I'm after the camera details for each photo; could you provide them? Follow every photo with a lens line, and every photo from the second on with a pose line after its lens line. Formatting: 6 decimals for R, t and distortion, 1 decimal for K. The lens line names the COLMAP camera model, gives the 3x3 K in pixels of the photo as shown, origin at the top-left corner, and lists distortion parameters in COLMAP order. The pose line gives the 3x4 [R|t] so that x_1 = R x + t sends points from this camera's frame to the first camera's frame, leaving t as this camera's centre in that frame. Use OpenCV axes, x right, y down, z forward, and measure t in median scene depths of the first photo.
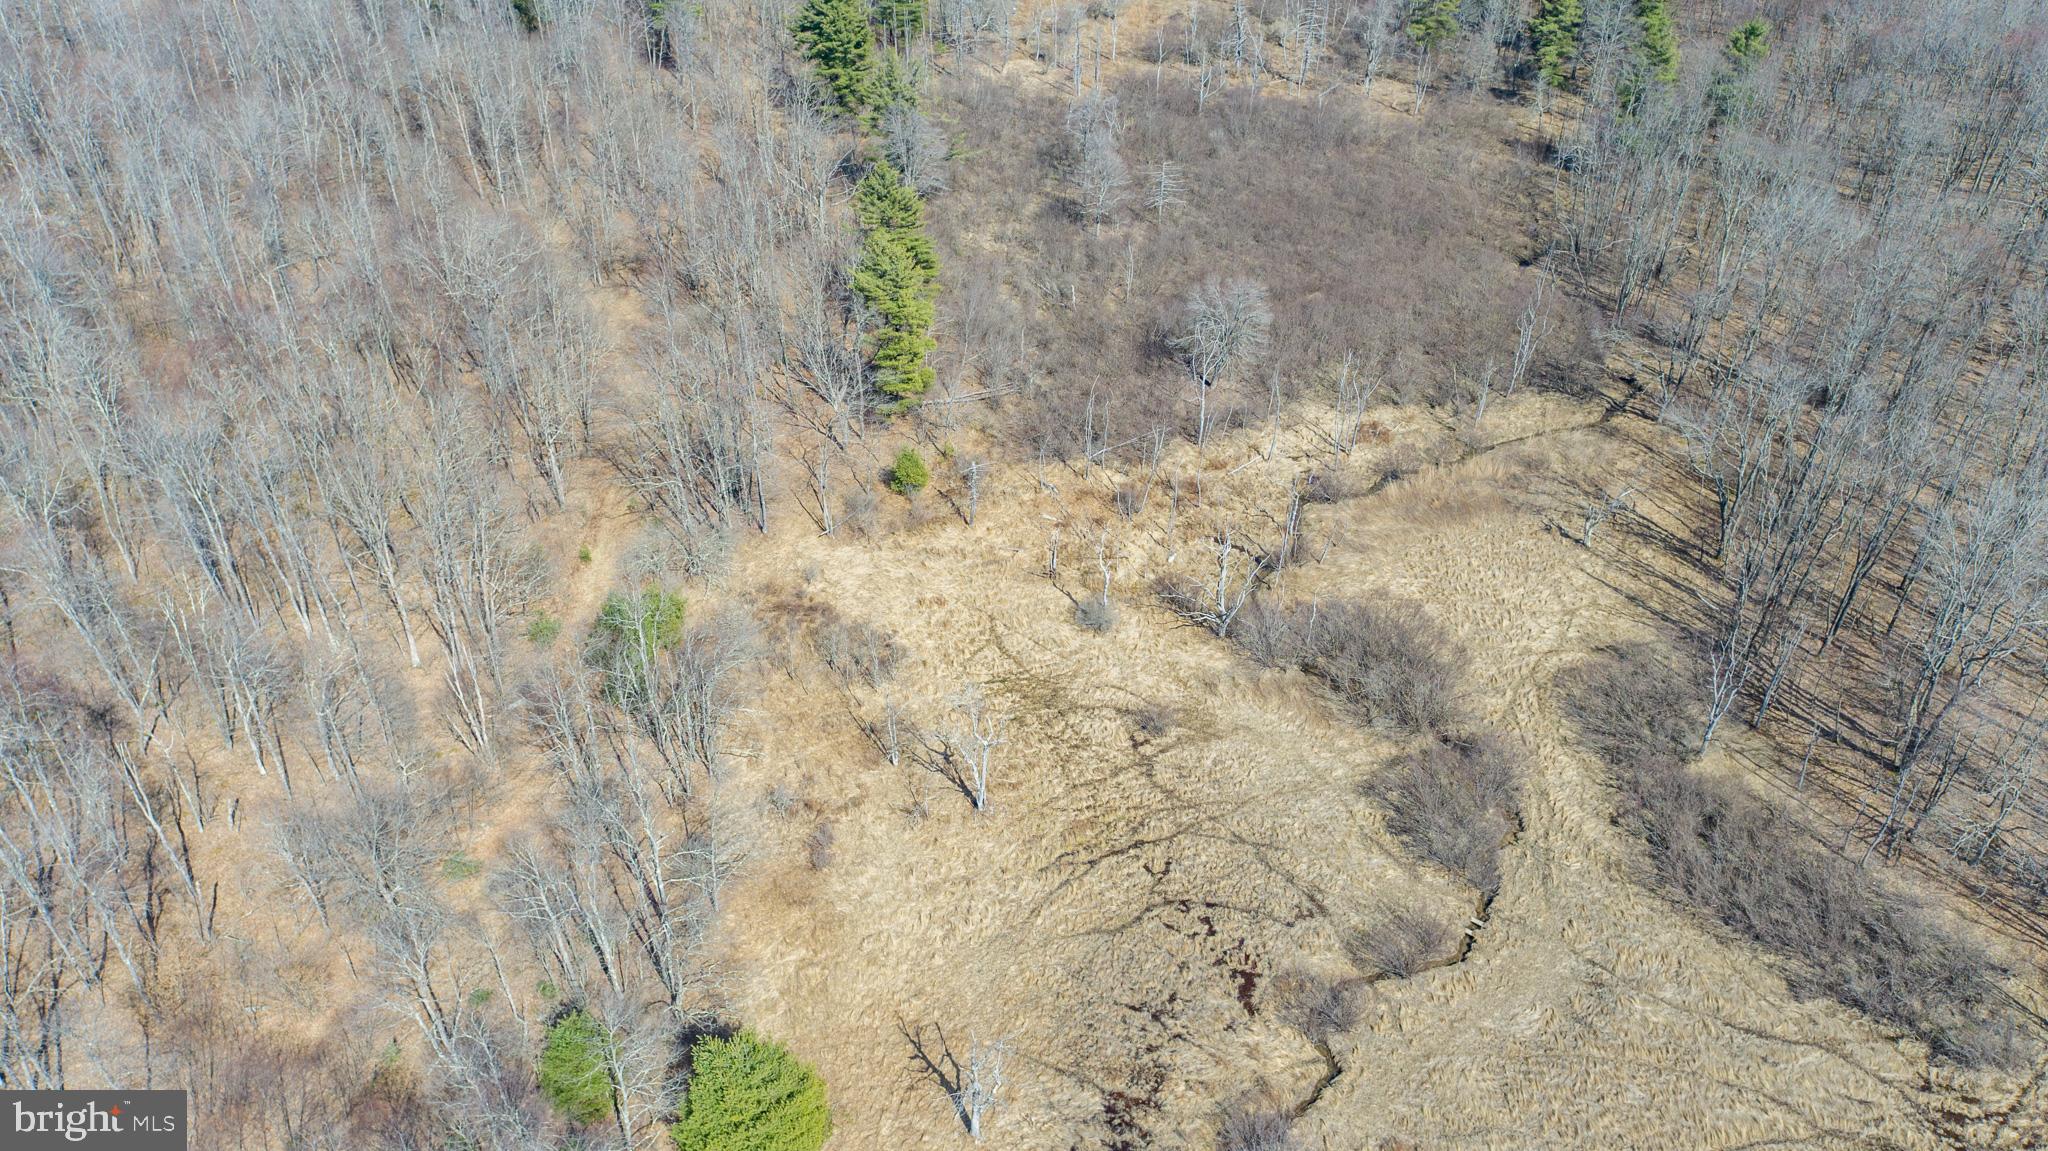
lens RADIAL K [[1389.8, 0, 1024.7], [0, 1389.8, 573.3], [0, 0, 1]] dist [-0.012841, 0.007664]
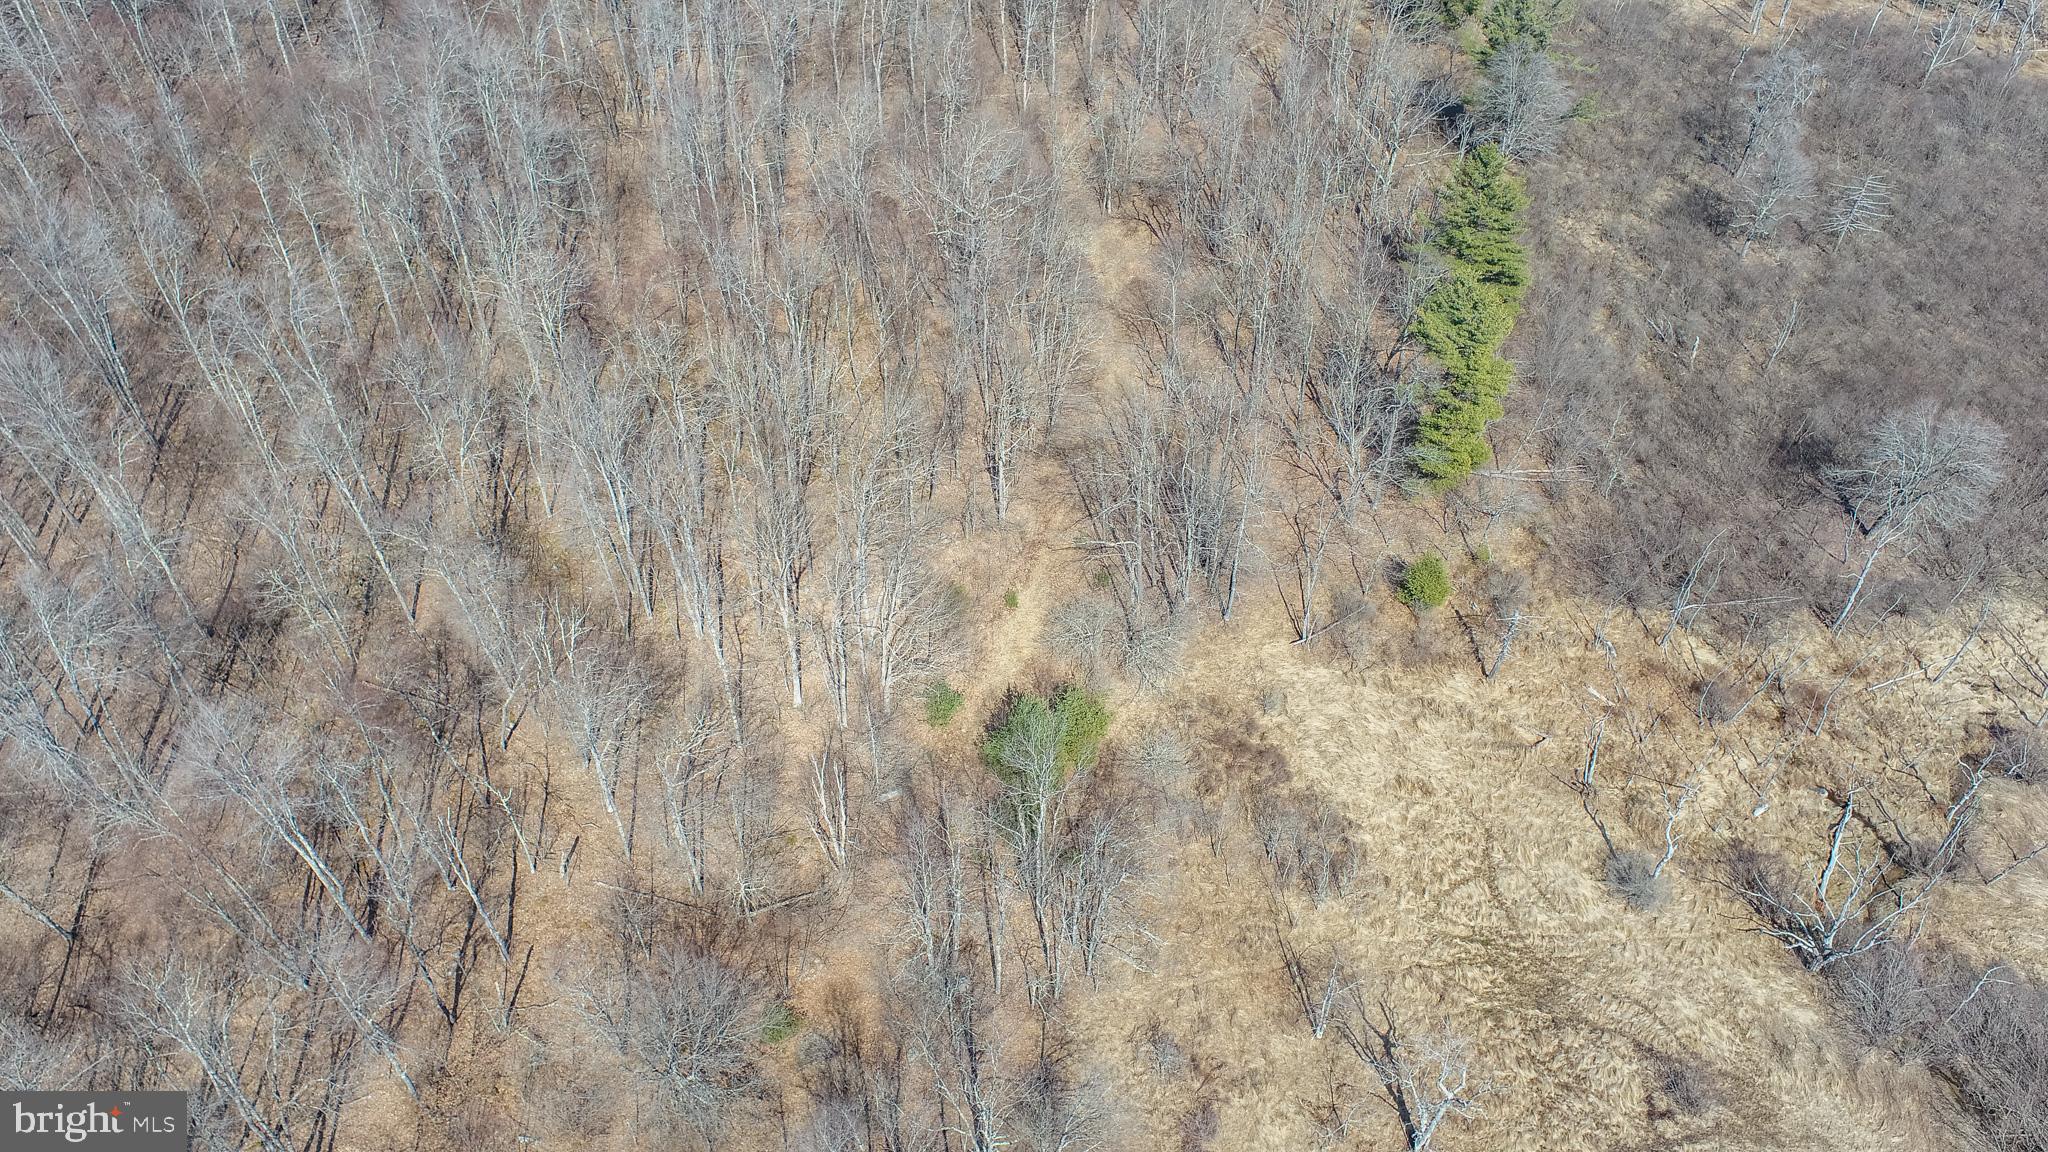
lens RADIAL K [[1389.8, 0, 1025.5], [0, 1389.8, 579.0], [0, 0, 1]] dist [-0.012841, 0.007664]
pose [[0.925892, 0.256463, -0.277400, -0.076879], [-0.216812, 0.962037, 0.165761, -0.158380], [0.309380, -0.093333, 0.946347, 0.203526]]
